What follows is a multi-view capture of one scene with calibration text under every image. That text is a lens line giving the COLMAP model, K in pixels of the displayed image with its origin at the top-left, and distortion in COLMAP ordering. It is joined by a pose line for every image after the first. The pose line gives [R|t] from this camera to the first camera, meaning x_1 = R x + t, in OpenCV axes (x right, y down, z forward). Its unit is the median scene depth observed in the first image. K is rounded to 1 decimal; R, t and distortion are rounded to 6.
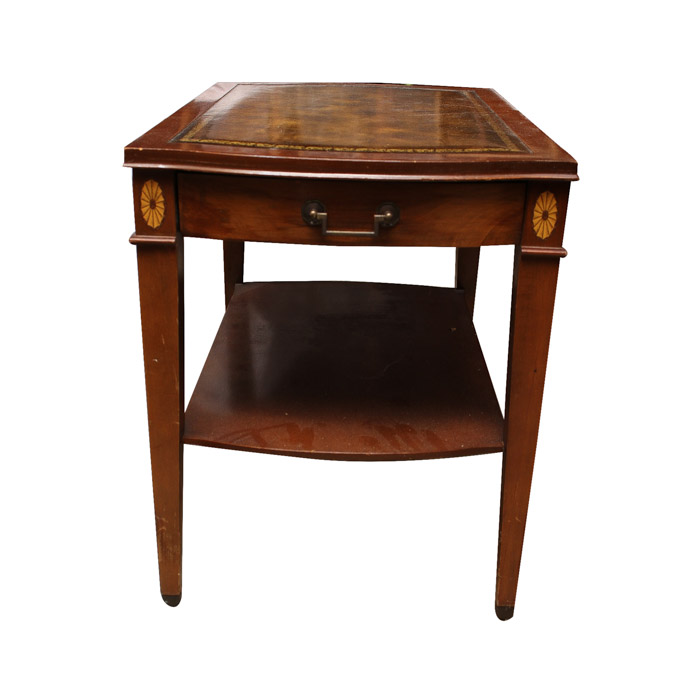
lens RADIAL K [[574.1, 0, 348.1], [0, 574.1, 349.0], [0, 0, 1]] dist [-0.050113, 0.001531]
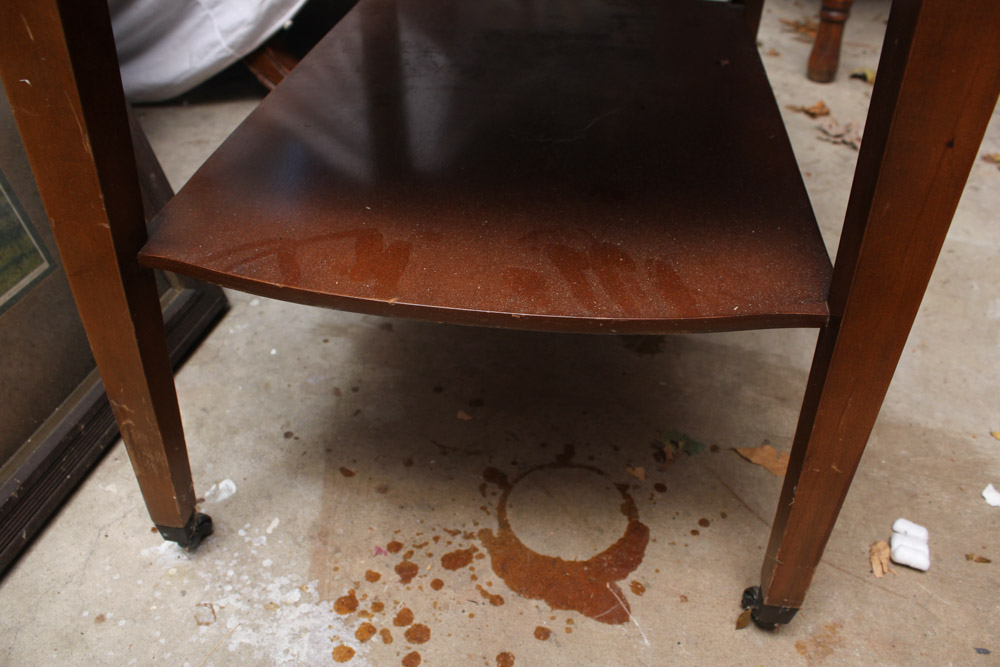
lens RADIAL K [[825.4, 0, 503.1], [0, 825.4, 332.2], [0, 0, 1]] dist [-0.111216, 0.067499]
pose [[0.997054, 0.056463, -0.051919, 0.052048], [-0.039891, 0.959824, 0.277753, 0.019512], [0.065516, -0.274864, 0.959248, 0.354613]]
